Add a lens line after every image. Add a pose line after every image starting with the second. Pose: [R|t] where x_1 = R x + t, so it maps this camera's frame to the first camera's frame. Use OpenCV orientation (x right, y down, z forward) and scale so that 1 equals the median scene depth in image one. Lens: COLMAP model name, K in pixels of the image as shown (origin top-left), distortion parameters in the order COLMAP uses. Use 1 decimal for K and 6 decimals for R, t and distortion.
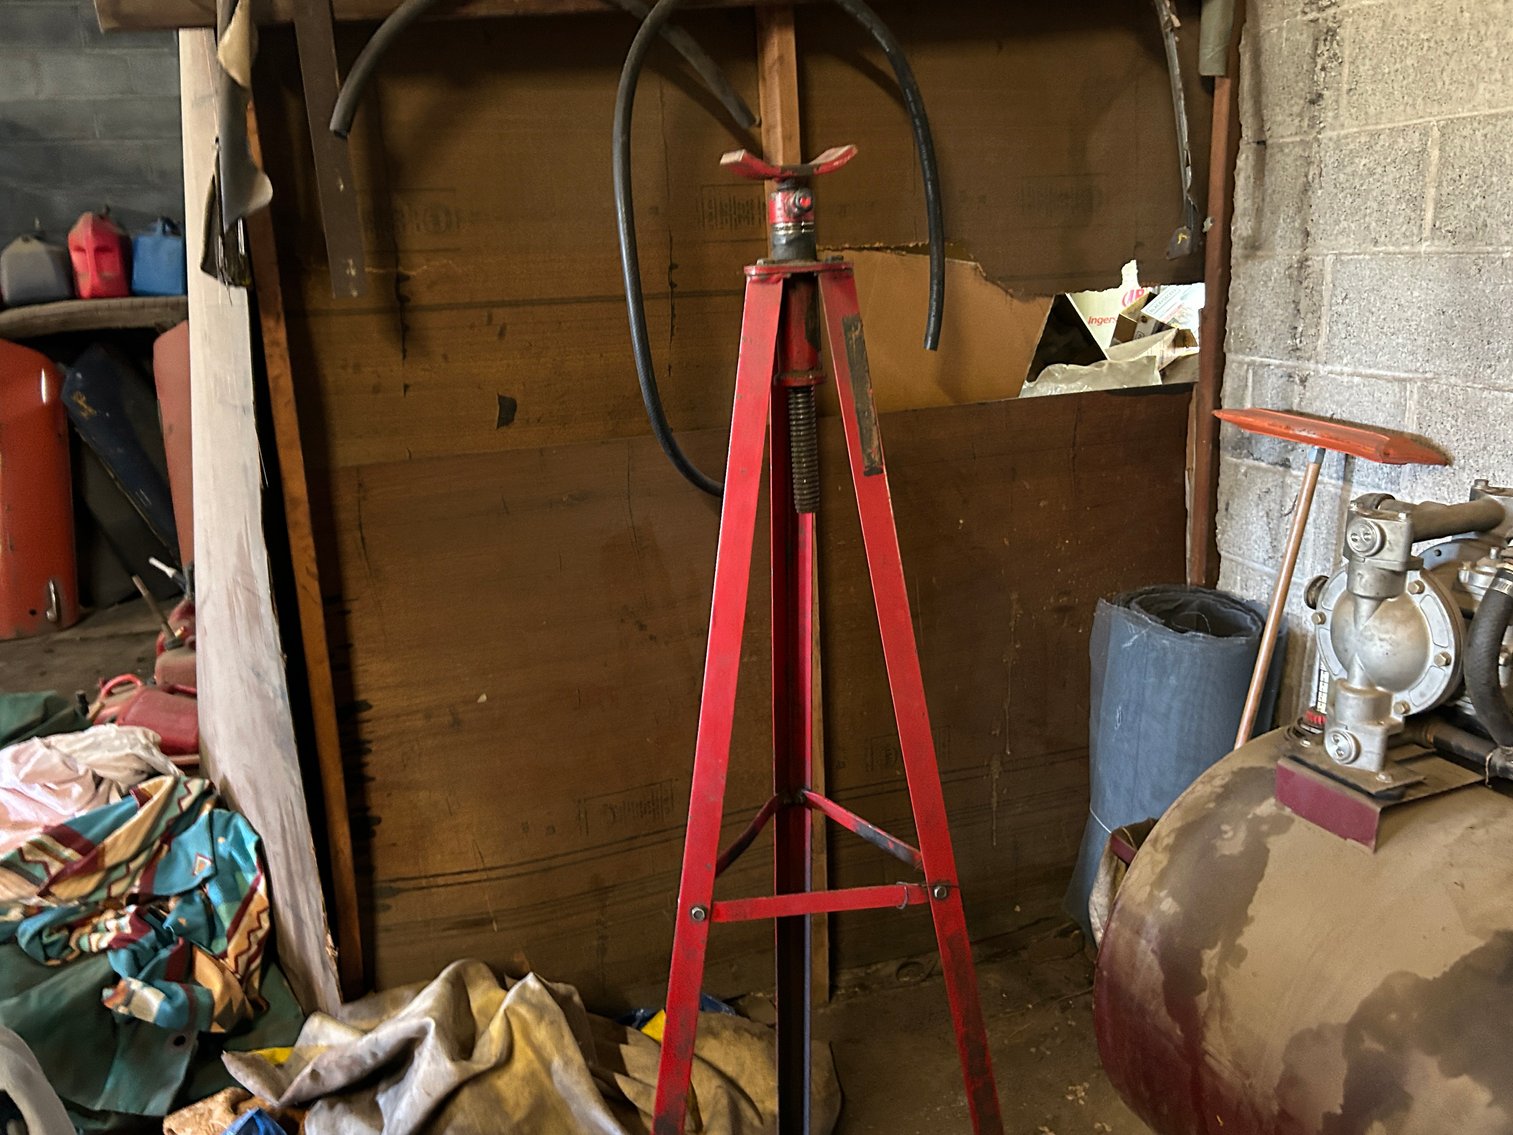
lens RADIAL K [[1204.8, 0, 748.8], [0, 1204.8, 578.4], [0, 0, 1]] dist [0.016765, -0.020094]
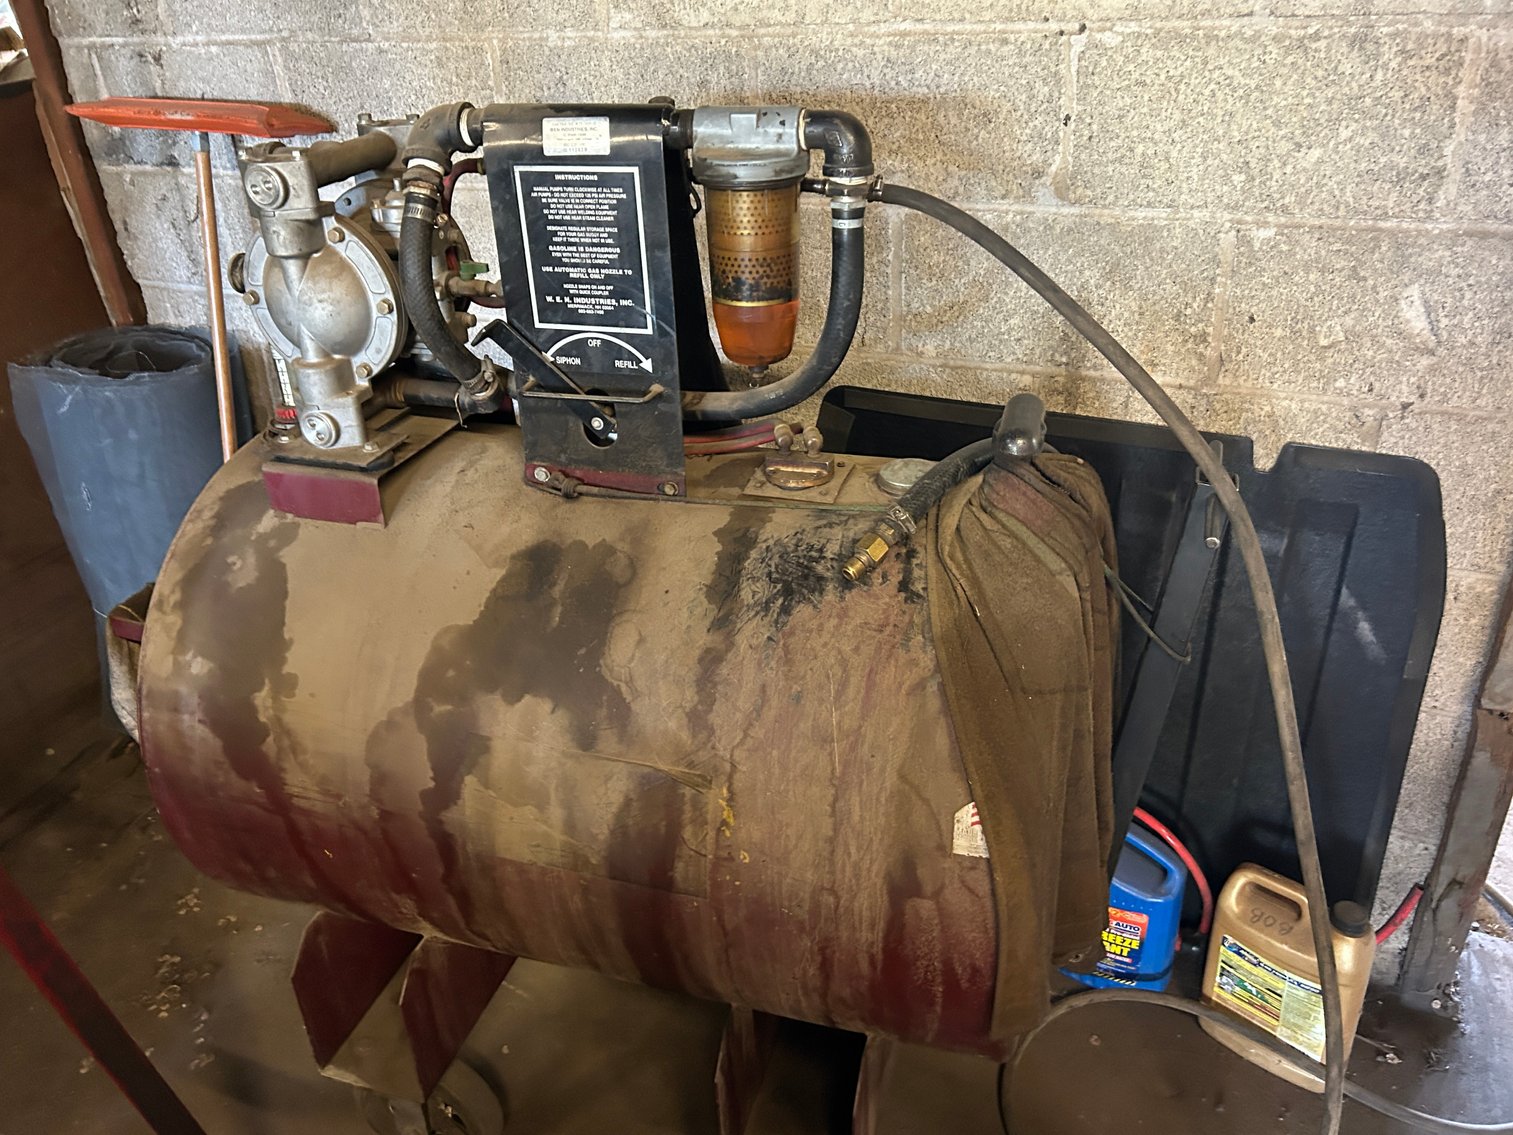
lens RADIAL K [[1204.8, 0, 750.8], [0, 1204.8, 569.9], [0, 0, 1]] dist [0.016765, -0.020094]
pose [[0.664330, -0.350133, 0.660358, 0.062484], [0.219905, 0.935949, 0.275029, 0.054846], [-0.714358, -0.037493, 0.698775, 0.116665]]
